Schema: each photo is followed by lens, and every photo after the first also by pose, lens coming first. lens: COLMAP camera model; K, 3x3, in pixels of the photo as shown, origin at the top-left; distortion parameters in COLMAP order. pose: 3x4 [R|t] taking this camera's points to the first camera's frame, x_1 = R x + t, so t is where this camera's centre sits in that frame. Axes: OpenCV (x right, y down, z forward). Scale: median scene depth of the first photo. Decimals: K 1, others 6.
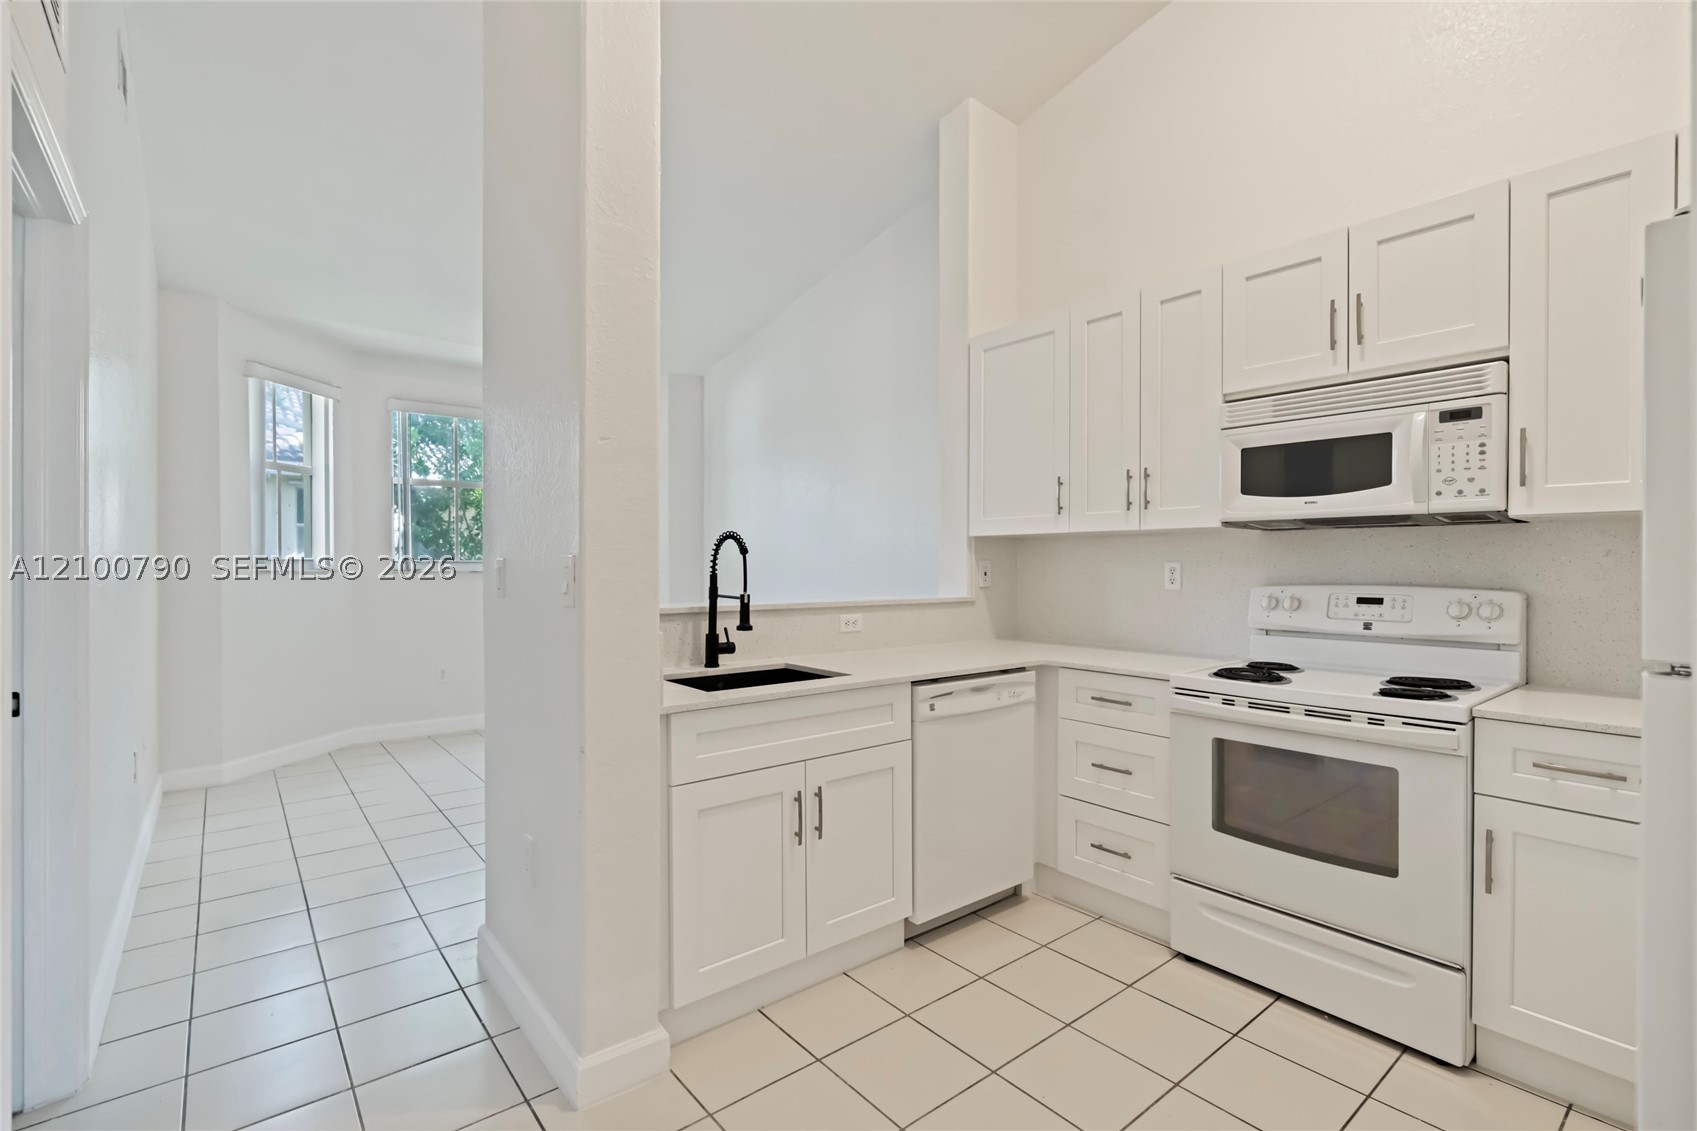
lens RADIAL K [[774.6, 0, 854.6], [0, 774.6, 568.2], [0, 0, 1]] dist [-0.002569, -0.000043]
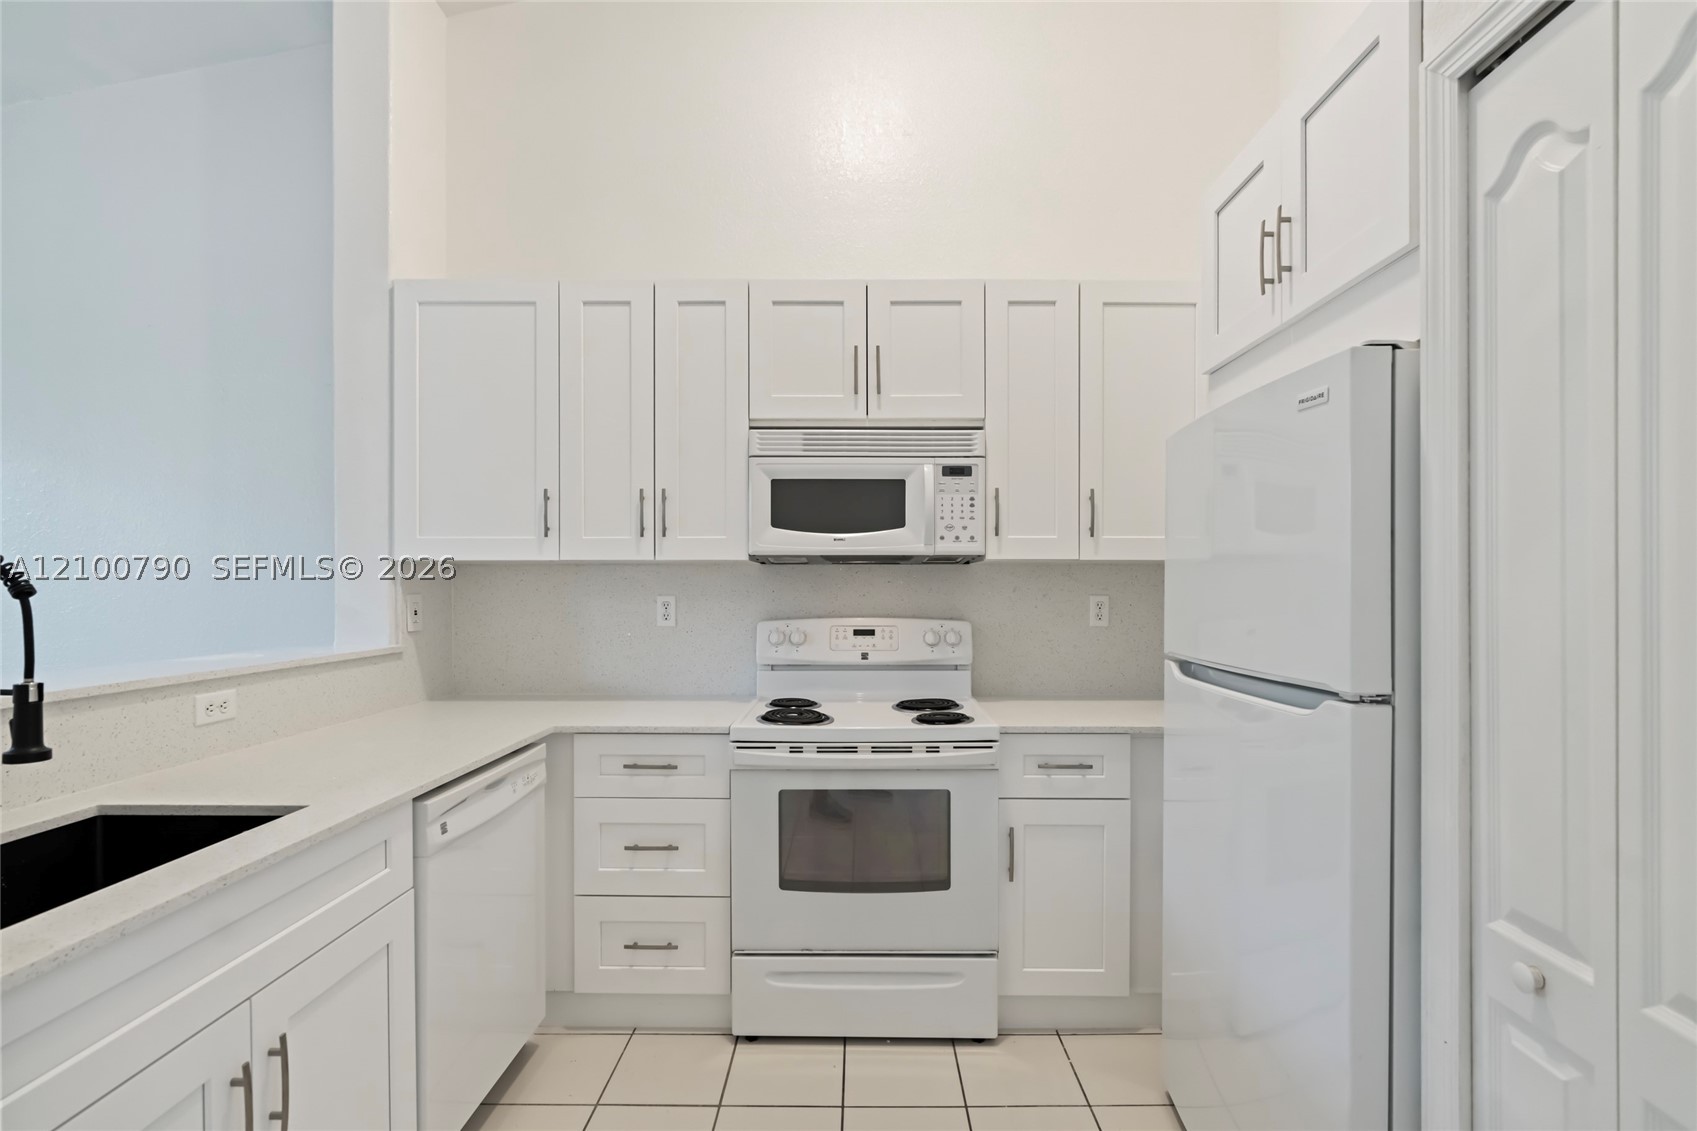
lens RADIAL K [[781.7, 0, 857.0], [0, 781.7, 589.2], [0, 0, 1]] dist [-0.001762, 0.001079]
pose [[0.640820, -0.005675, 0.767670, -0.175362], [0.004035, 0.999984, 0.004023, -0.022199], [-0.767681, 0.000520, 0.640832, 0.301804]]
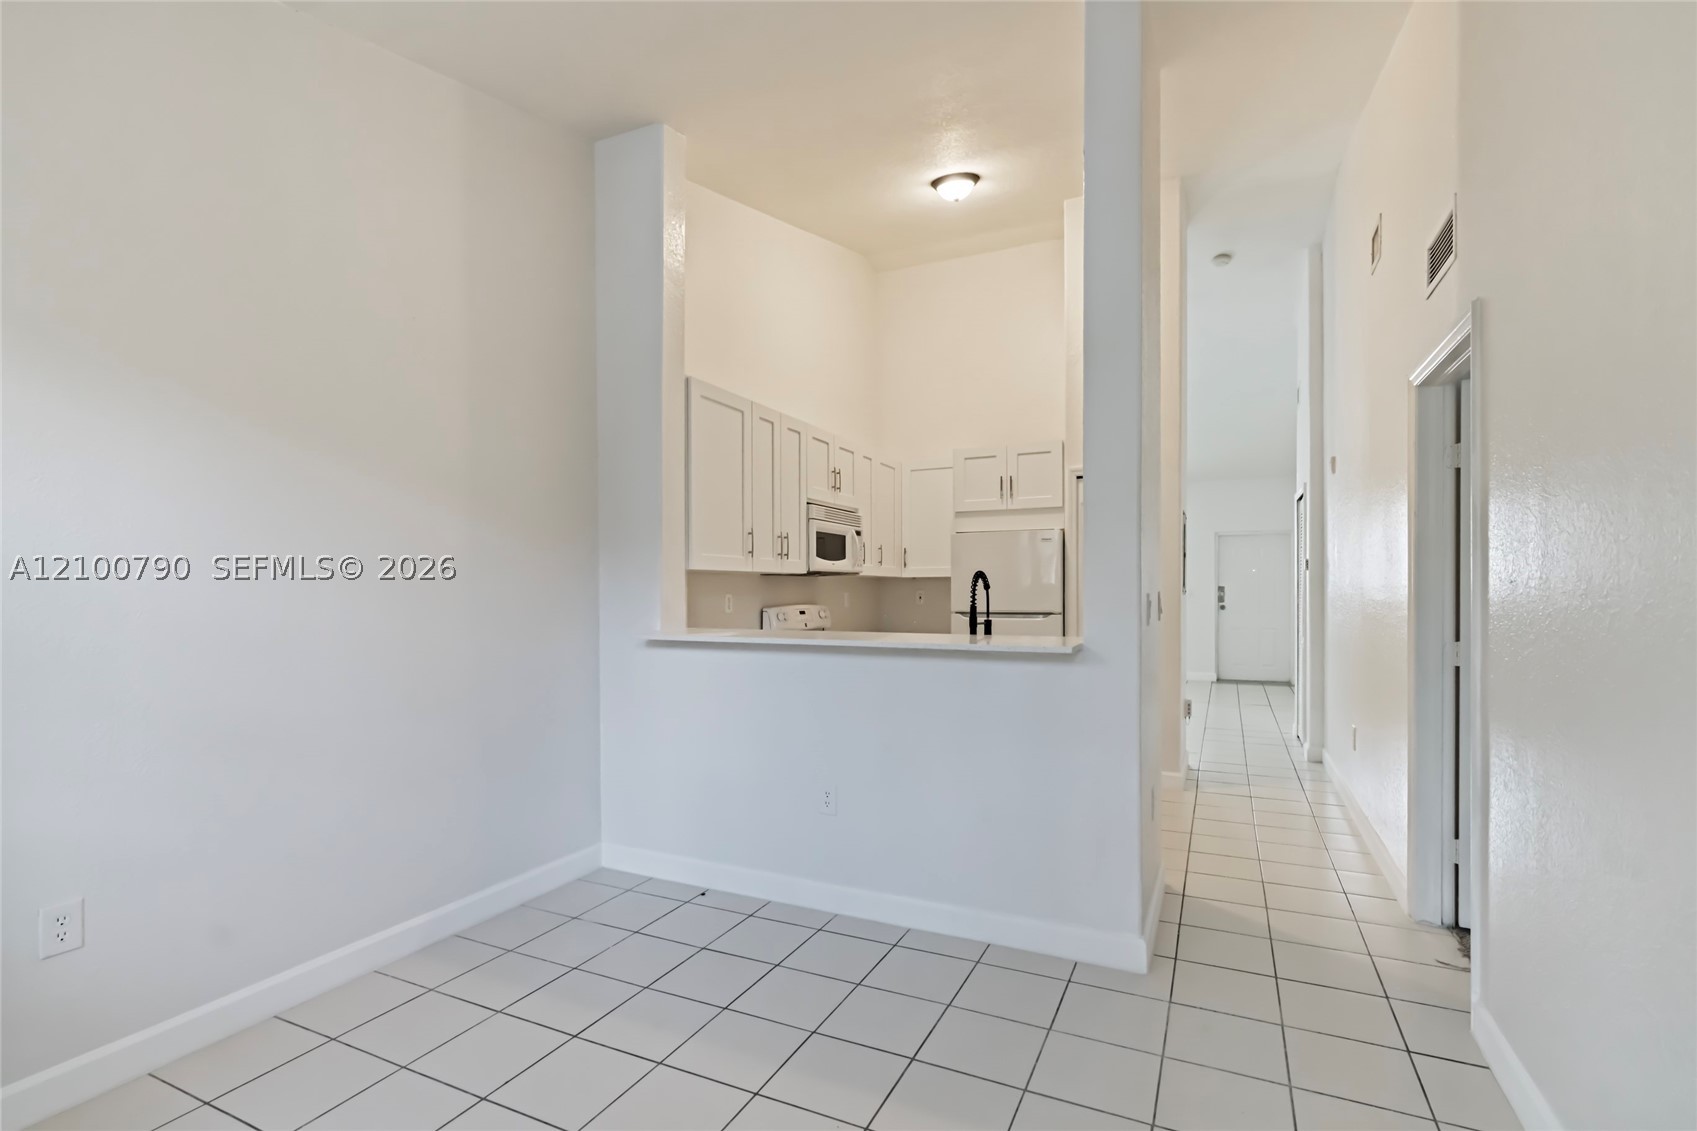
lens RADIAL K [[781.7, 0, 857.0], [0, 781.7, 589.2], [0, 0, 1]] dist [-0.001762, 0.001079]
pose [[-0.426381, -0.000237, 0.904544, -1.209873], [0.006277, 0.999975, 0.003220, -0.023552], [-0.904522, 0.007051, -0.426369, 1.705305]]
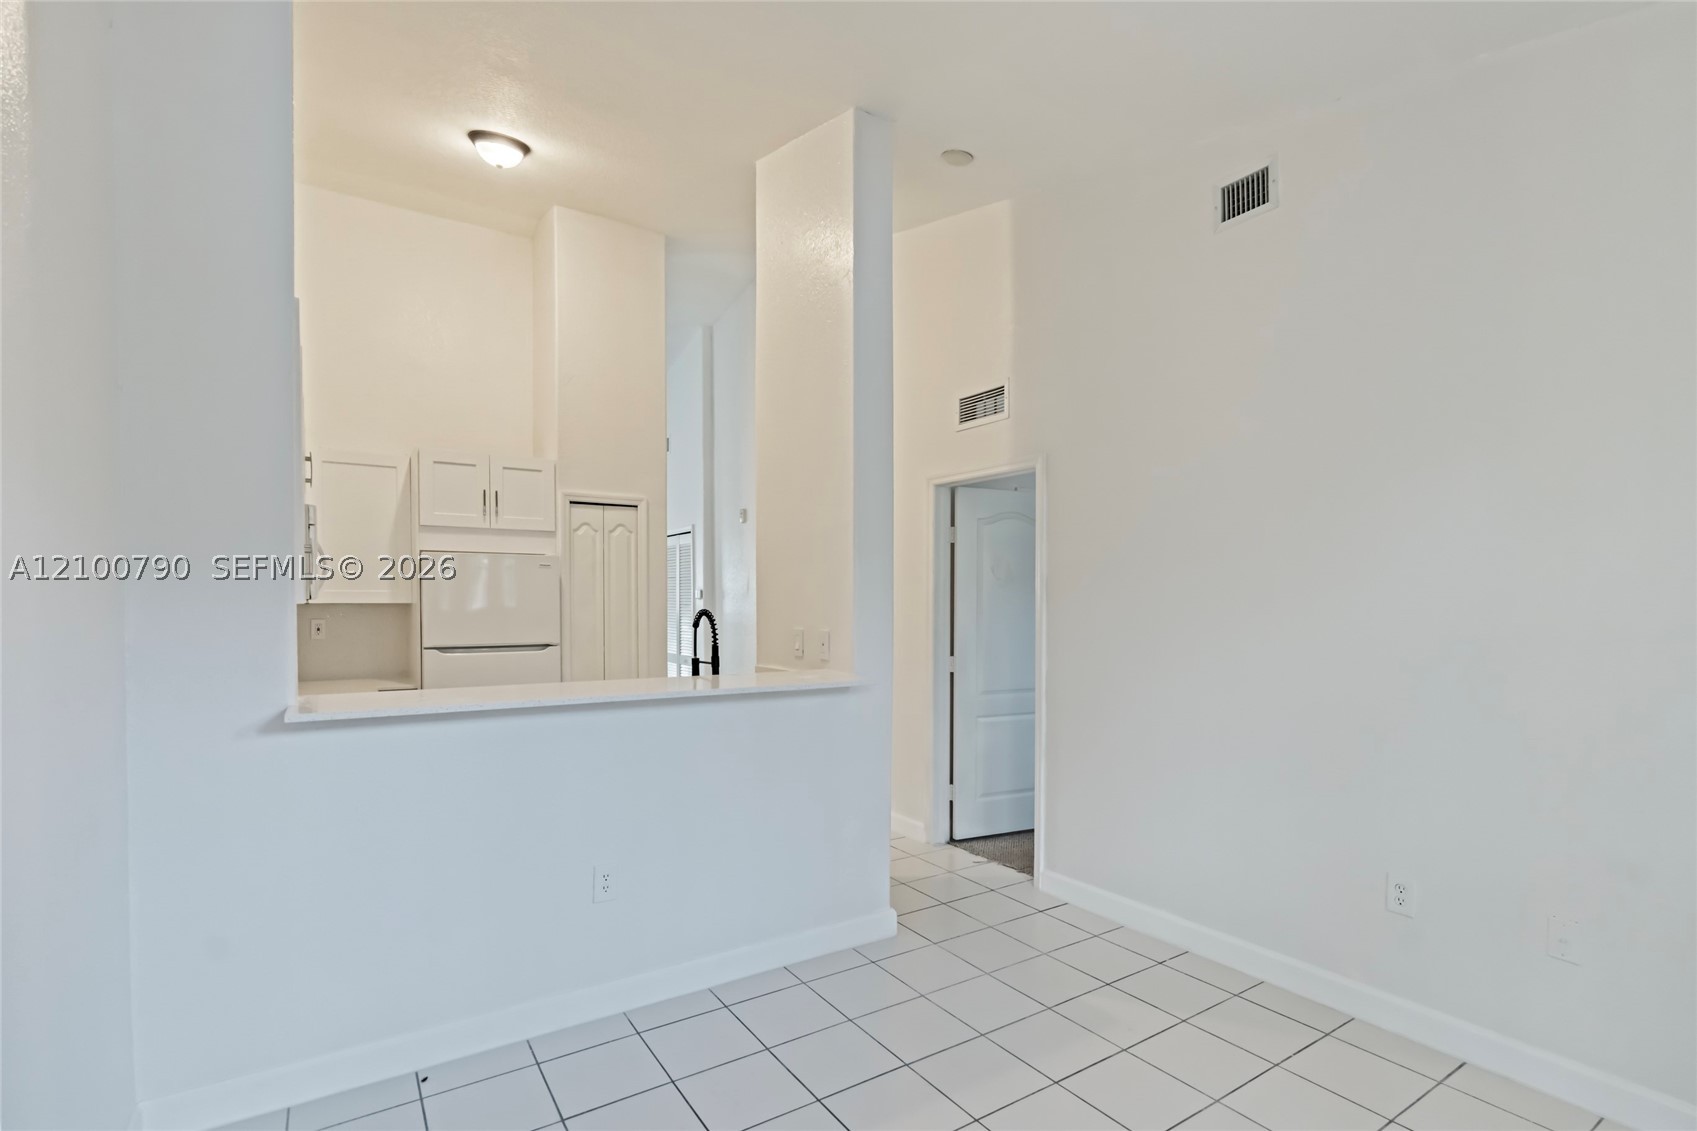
lens RADIAL K [[795.5, 0, 850.6], [0, 795.5, 612.5], [0, 0, 1]] dist [-0.000835, 0.000020]
pose [[-0.994222, -0.004310, 0.107253, -0.526169], [-0.002455, 0.999845, 0.017414, -0.065456], [-0.107311, 0.017050, -0.994079, 2.218934]]
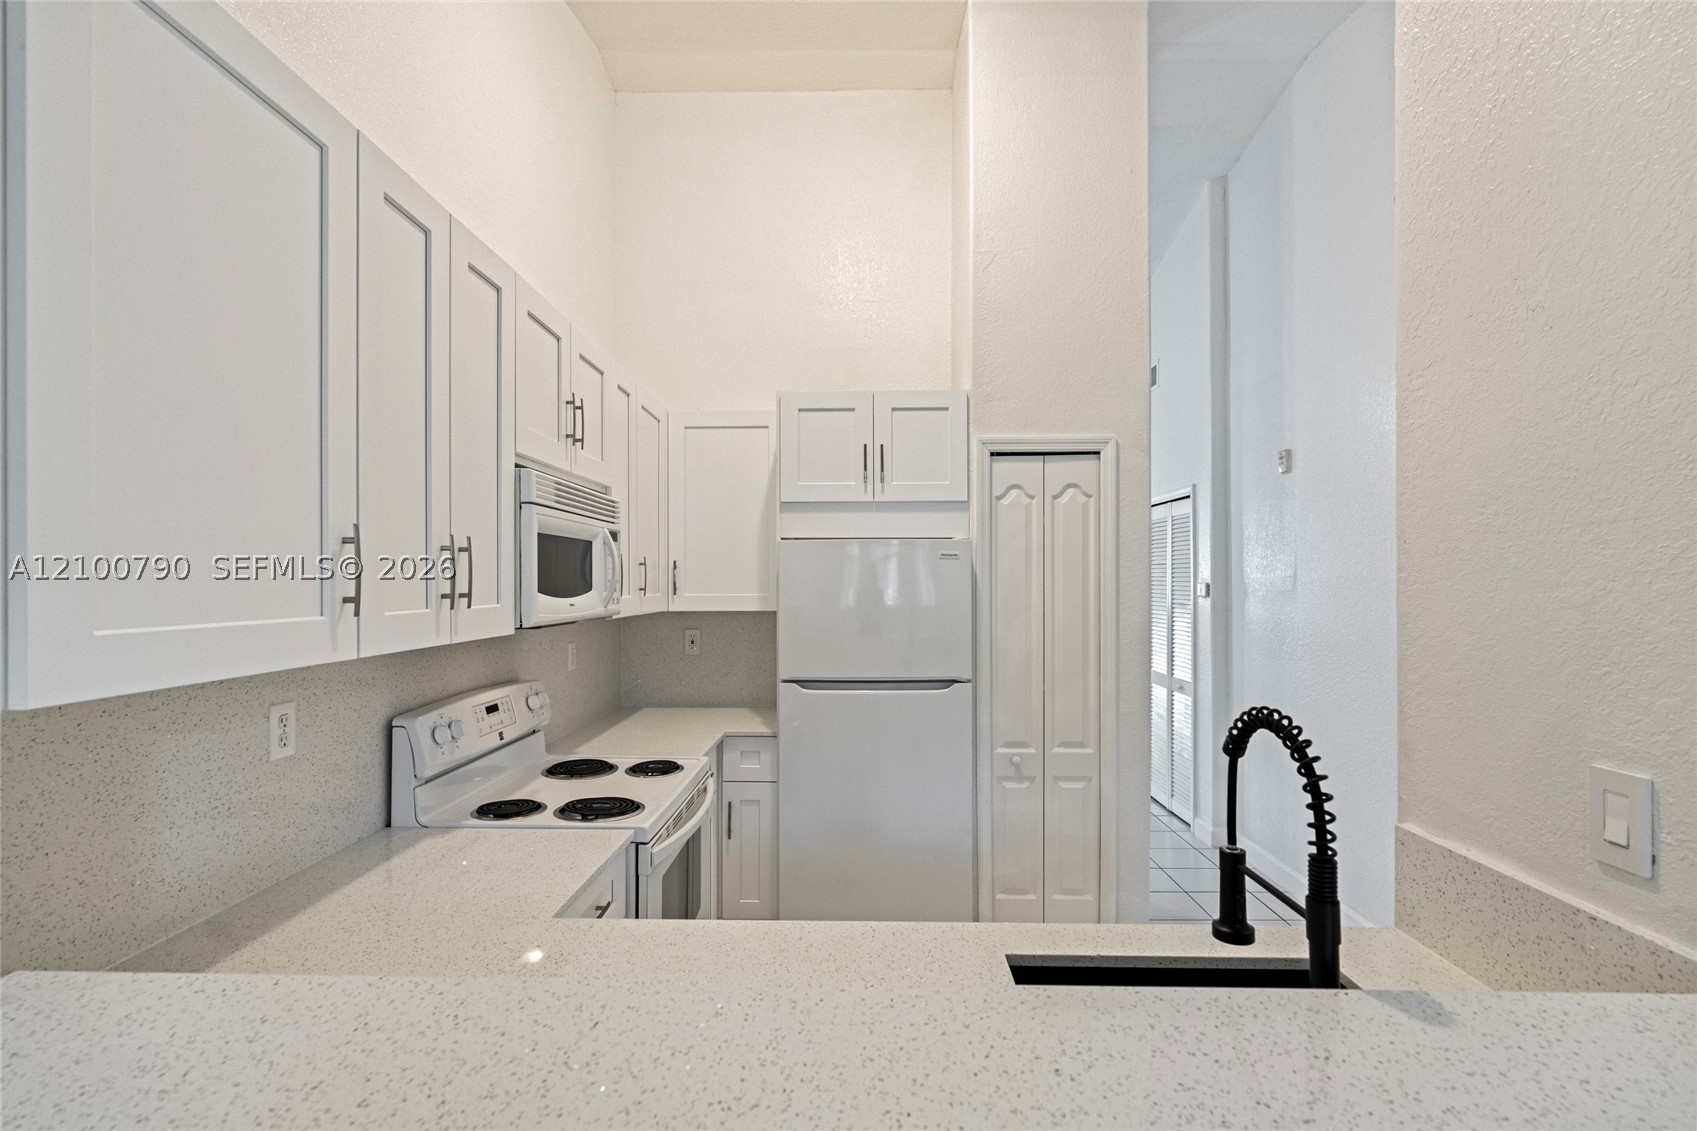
lens RADIAL K [[775.5, 0, 853.2], [0, 775.5, 580.2], [0, 0, 1]] dist [-0.002795, 0.000571]
pose [[-0.760255, -0.000471, 0.649625, -0.246992], [0.002212, 0.999992, 0.003314, -0.109200], [-0.649621, 0.003956, -0.760248, 1.391024]]
